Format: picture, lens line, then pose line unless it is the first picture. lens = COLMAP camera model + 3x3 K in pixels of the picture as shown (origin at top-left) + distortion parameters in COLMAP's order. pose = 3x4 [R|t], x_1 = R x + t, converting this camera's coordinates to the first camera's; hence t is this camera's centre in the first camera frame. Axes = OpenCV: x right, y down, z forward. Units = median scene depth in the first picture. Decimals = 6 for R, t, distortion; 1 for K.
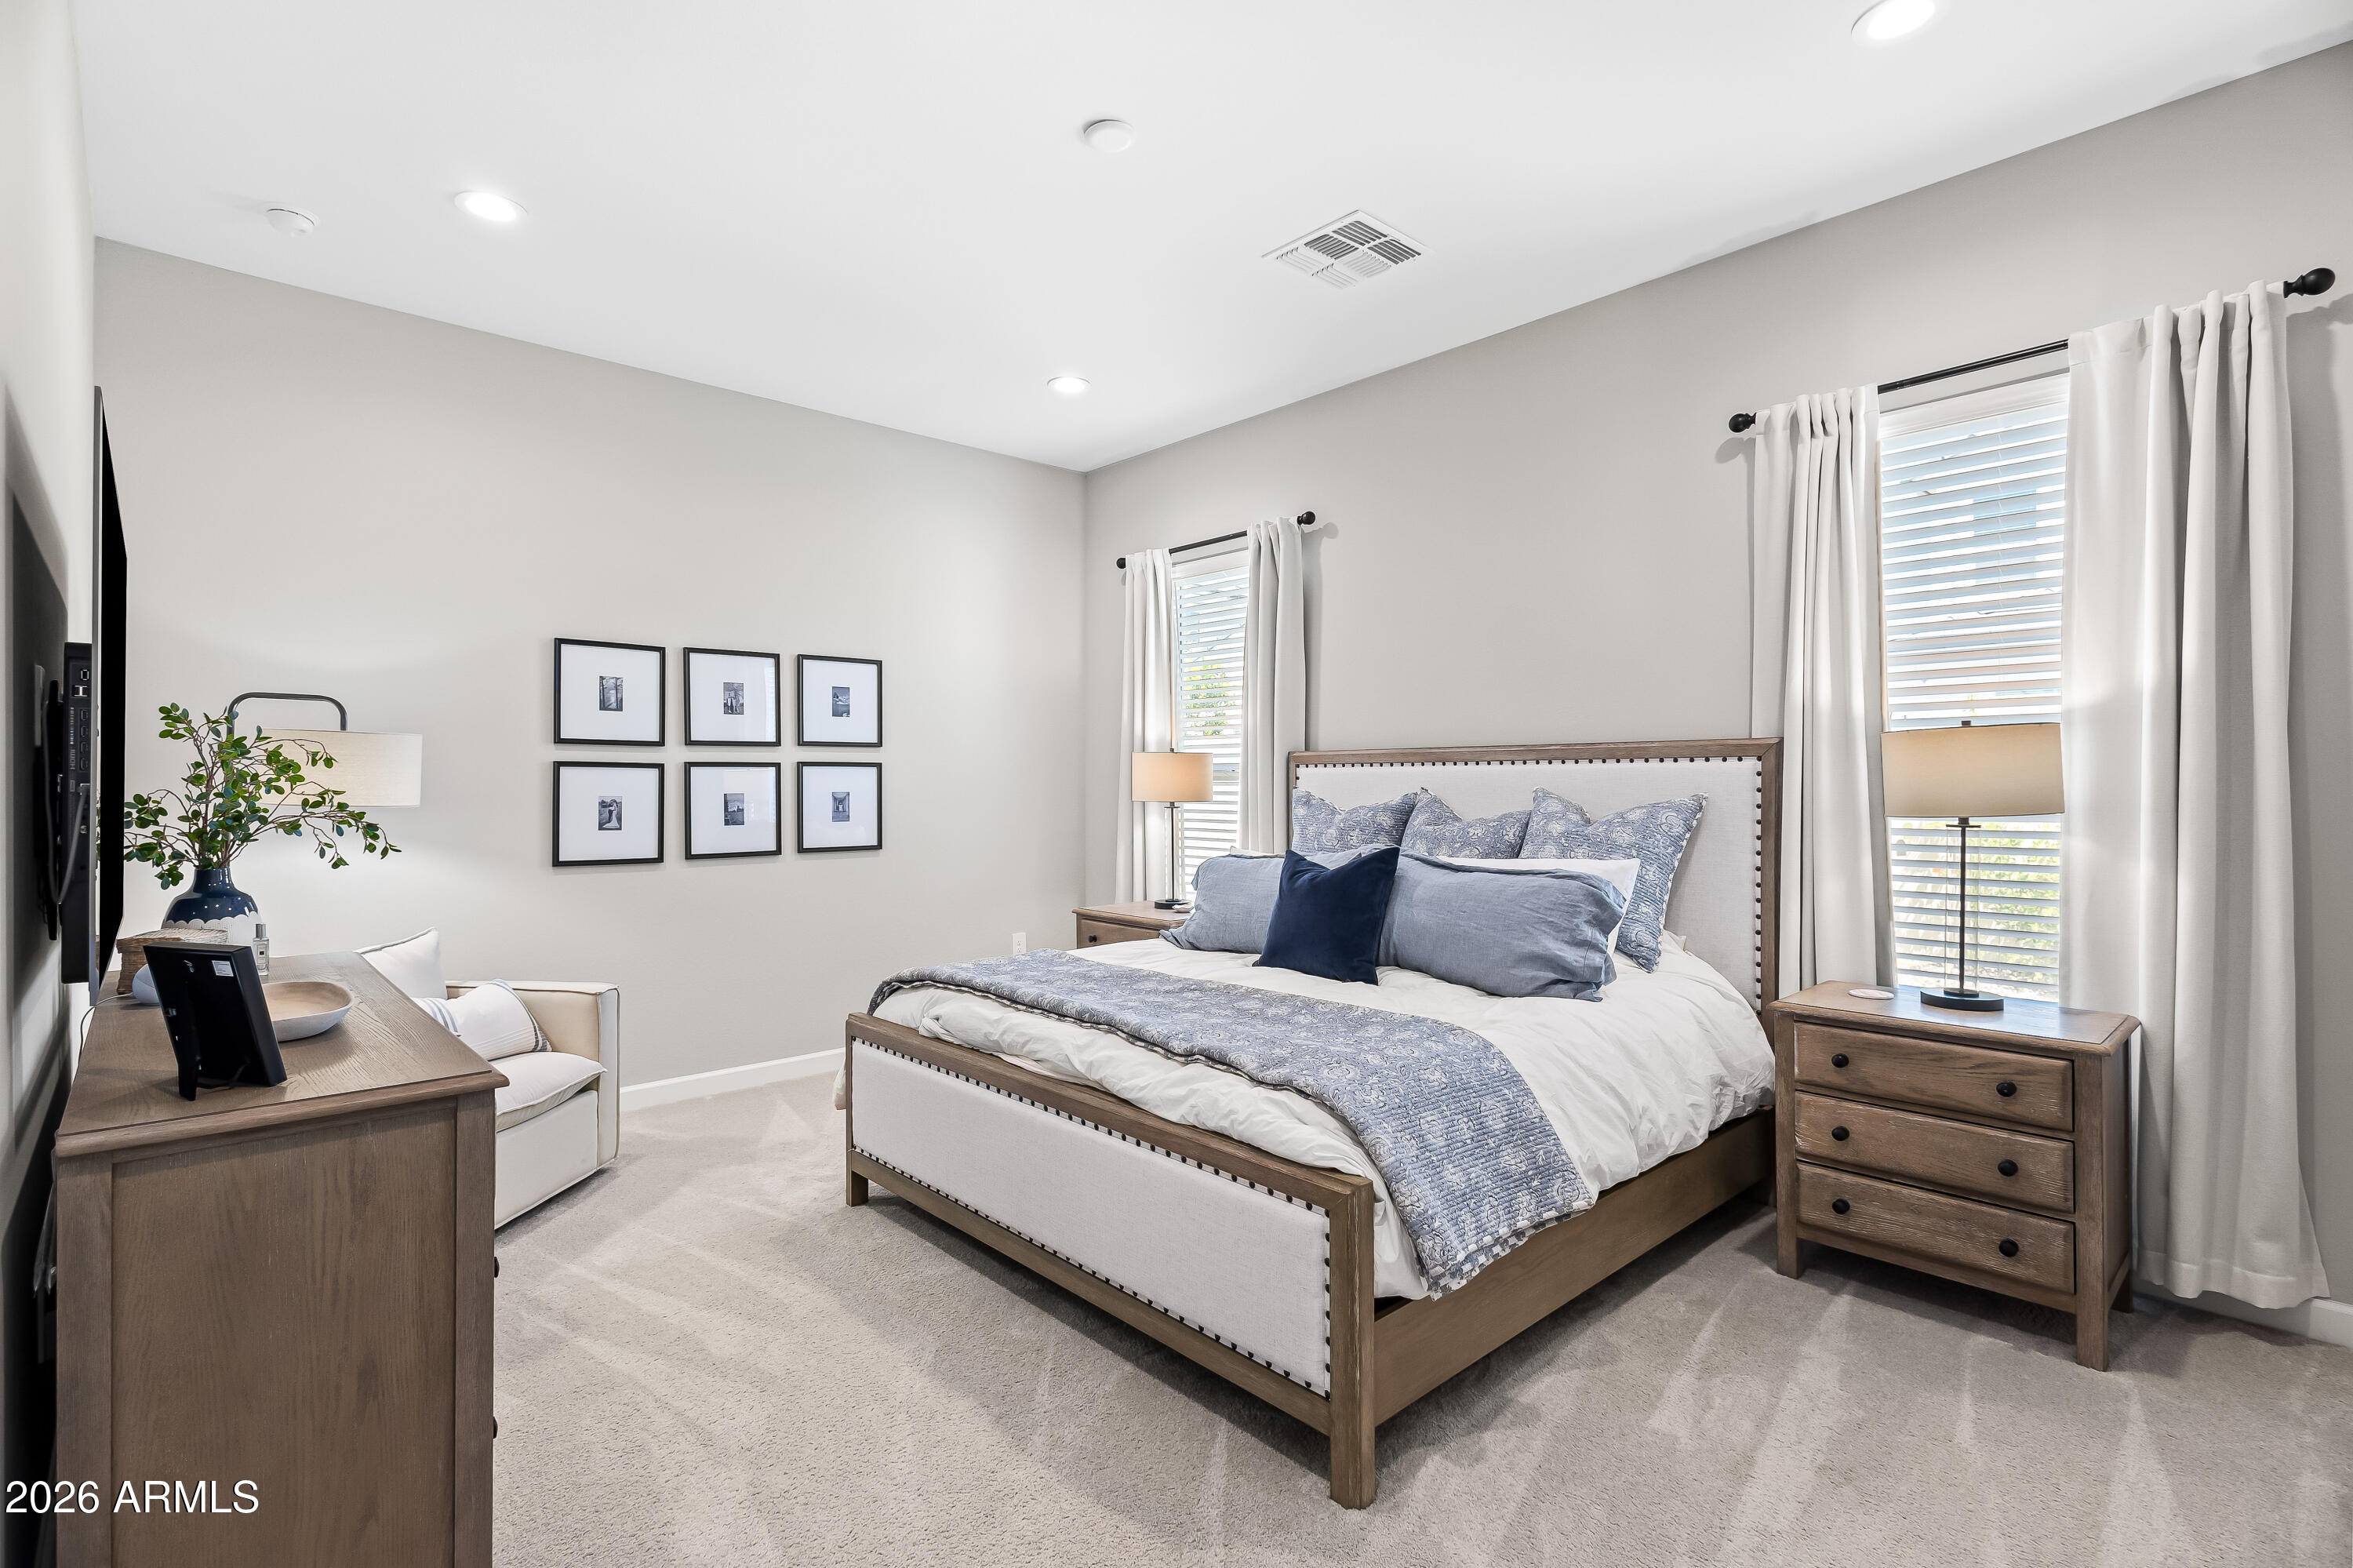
lens RADIAL K [[1088.0, 0, 1170.8], [0, 1088.0, 783.3], [0, 0, 1]] dist [0.007048, -0.001088]
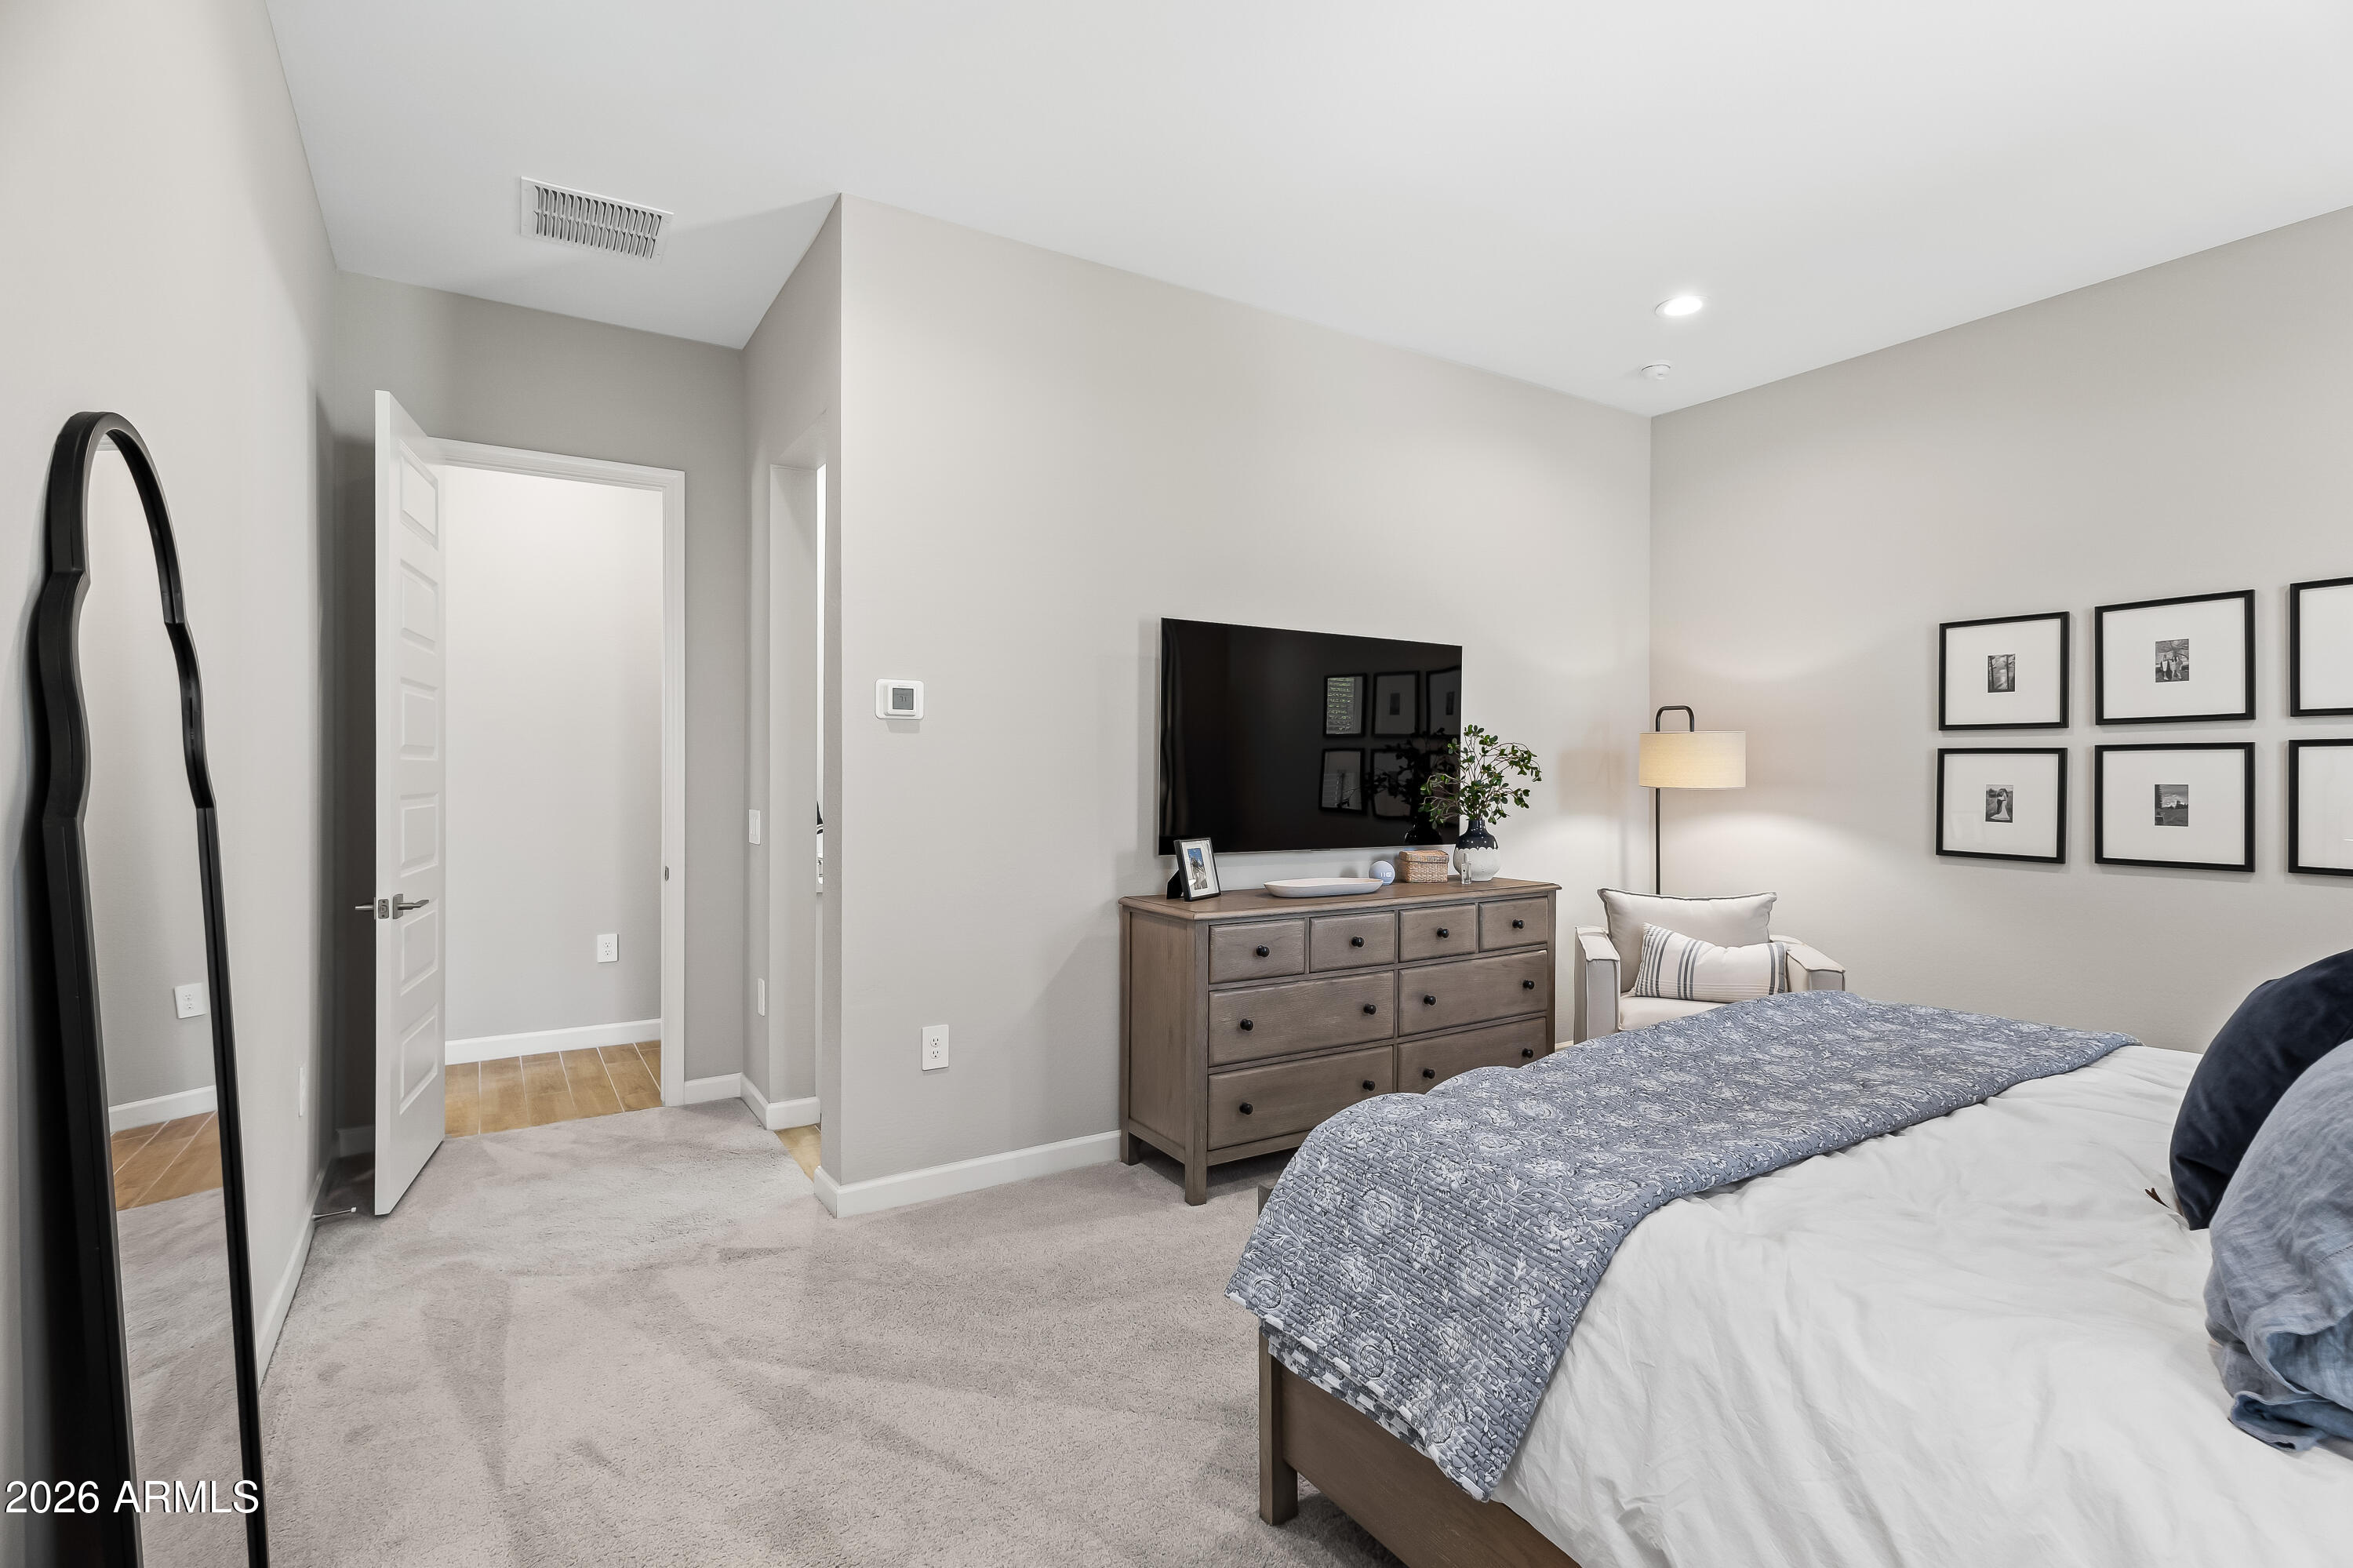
lens RADIAL K [[1088.0, 0, 1170.8], [0, 1088.0, 783.3], [0, 0, 1]] dist [0.007048, -0.001088]
pose [[-0.164511, 0.019448, -0.986184, 0.510290], [0.007714, 0.999800, 0.018429, -0.011954], [0.986345, -0.004576, -0.164628, 0.460792]]
